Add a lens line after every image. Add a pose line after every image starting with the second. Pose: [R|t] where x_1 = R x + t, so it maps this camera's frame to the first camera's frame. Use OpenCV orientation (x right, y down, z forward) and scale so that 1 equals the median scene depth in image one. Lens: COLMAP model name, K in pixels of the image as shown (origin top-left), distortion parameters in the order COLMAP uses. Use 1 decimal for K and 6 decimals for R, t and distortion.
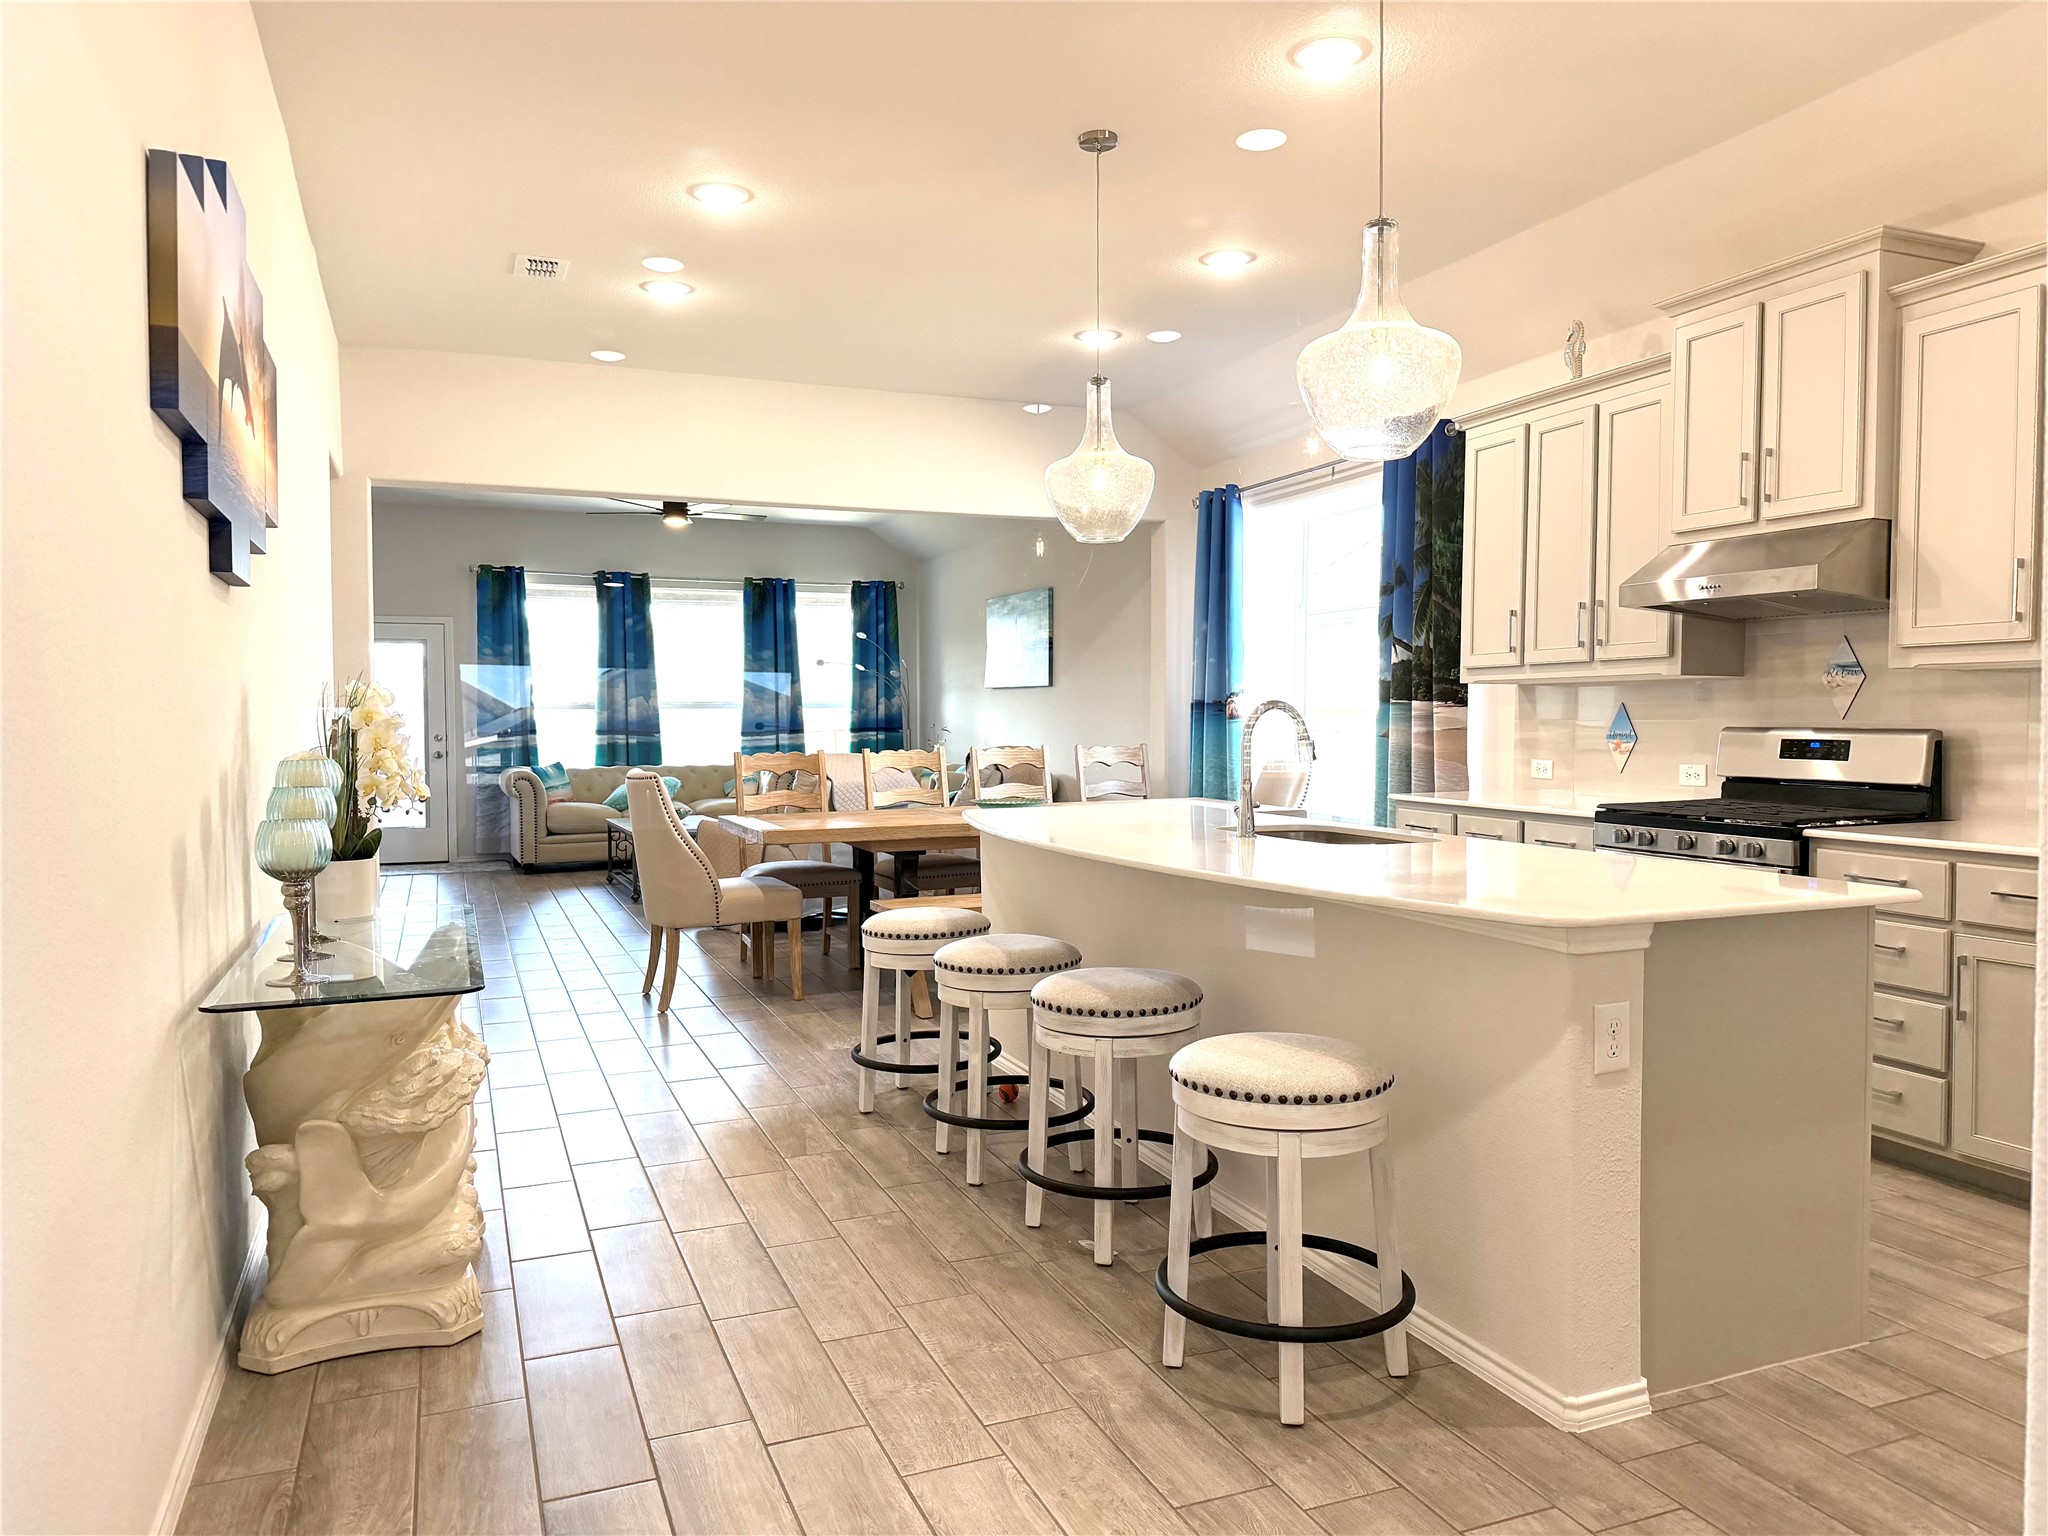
lens RADIAL K [[1400.7, 0, 1038.4], [0, 1400.7, 766.1], [0, 0, 1]] dist [0.129393, -0.157928]
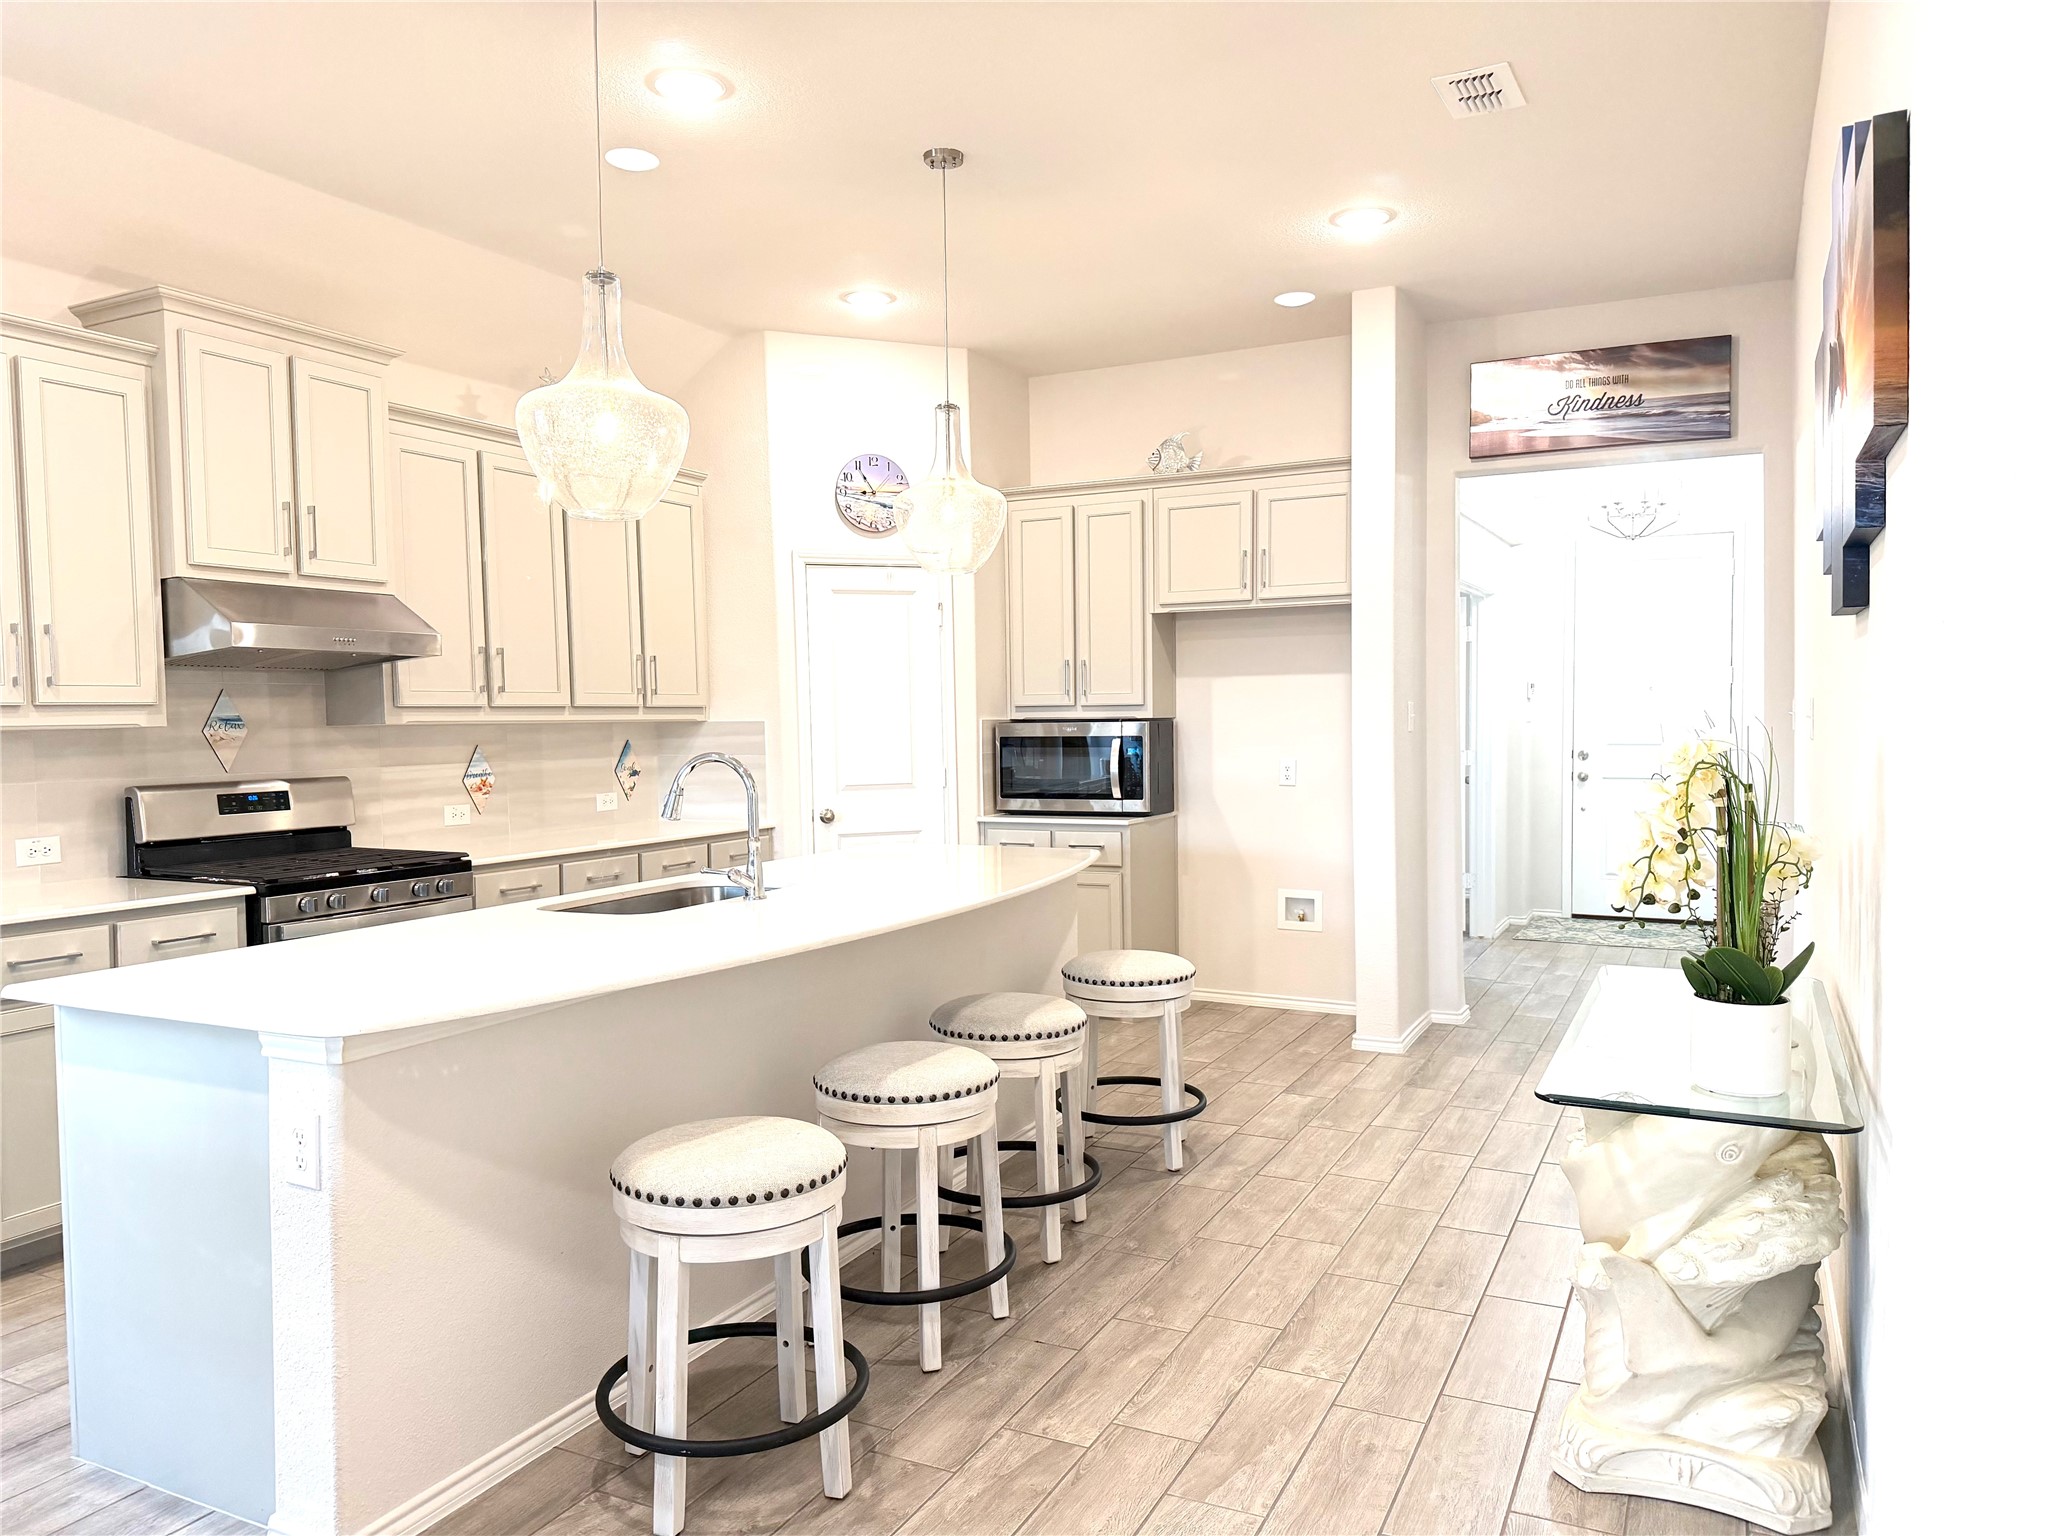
lens RADIAL K [[1400.7, 0, 1038.4], [0, 1400.7, 766.1], [0, 0, 1]] dist [0.129393, -0.157928]
pose [[-0.658349, -0.009931, 0.752647, -0.635033], [0.046968, 0.997422, 0.054244, -0.072246], [-0.751246, 0.071062, -0.656186, 1.377832]]
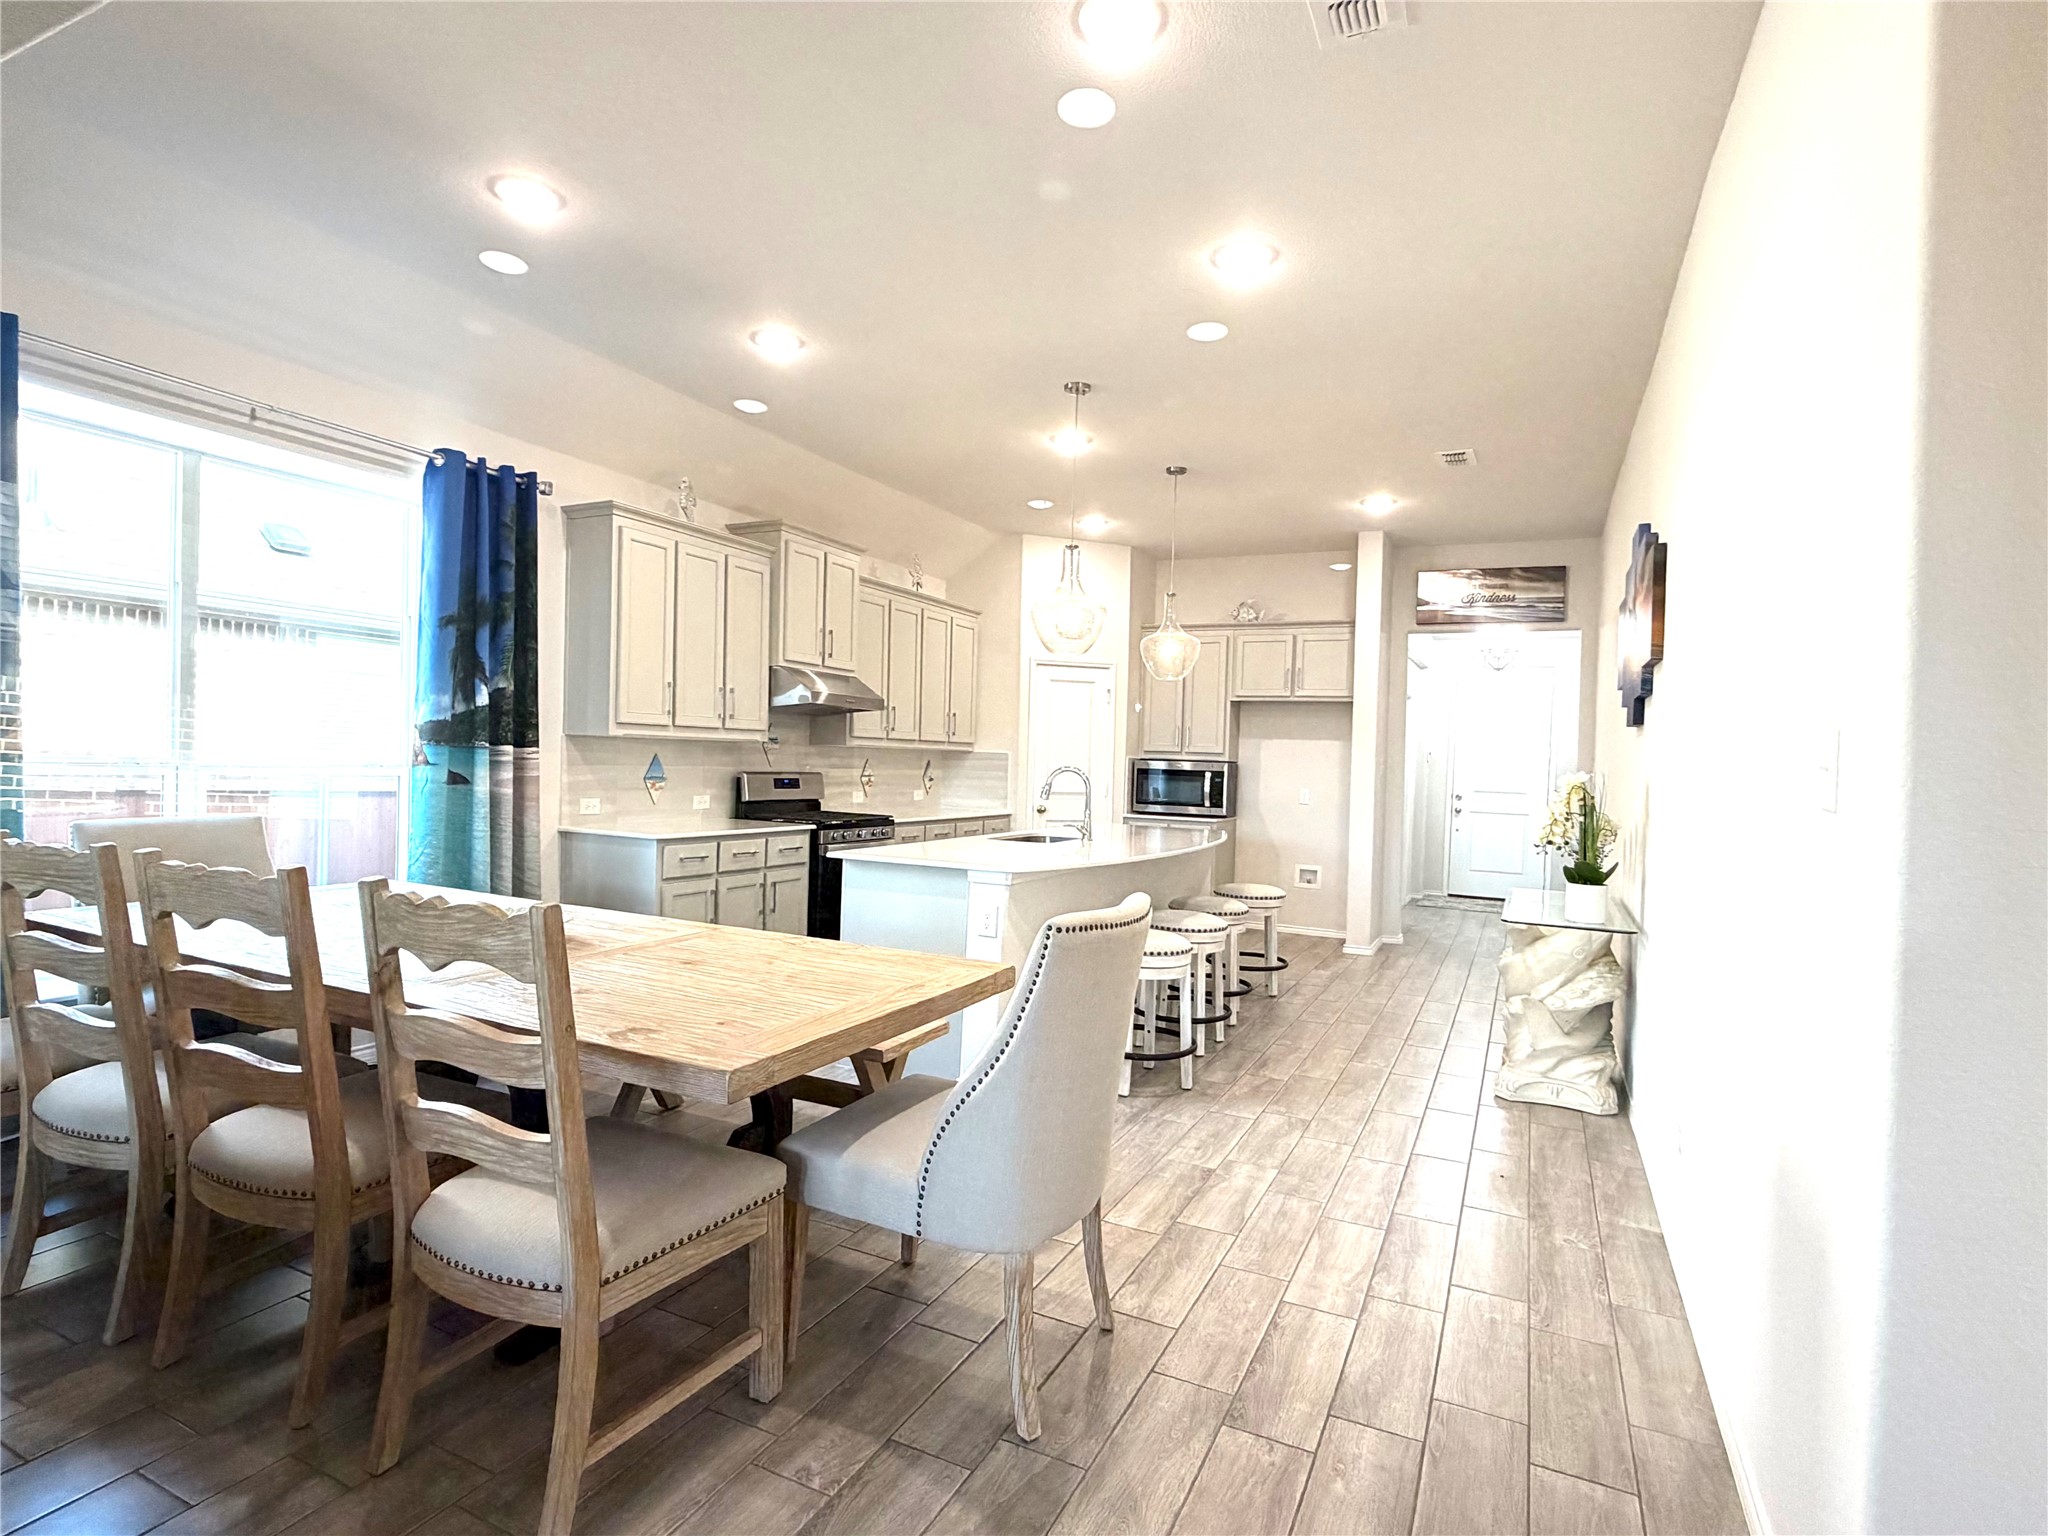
lens RADIAL K [[1022.7, 0, 1039.6], [0, 1022.7, 766.8], [0, 0, 1]] dist [0.015543, -0.000099]
pose [[-0.663666, -0.017840, 0.747817, -0.771630], [0.001749, 0.999676, 0.025401, -0.074565], [-0.748027, 0.018166, -0.663419, 1.826809]]
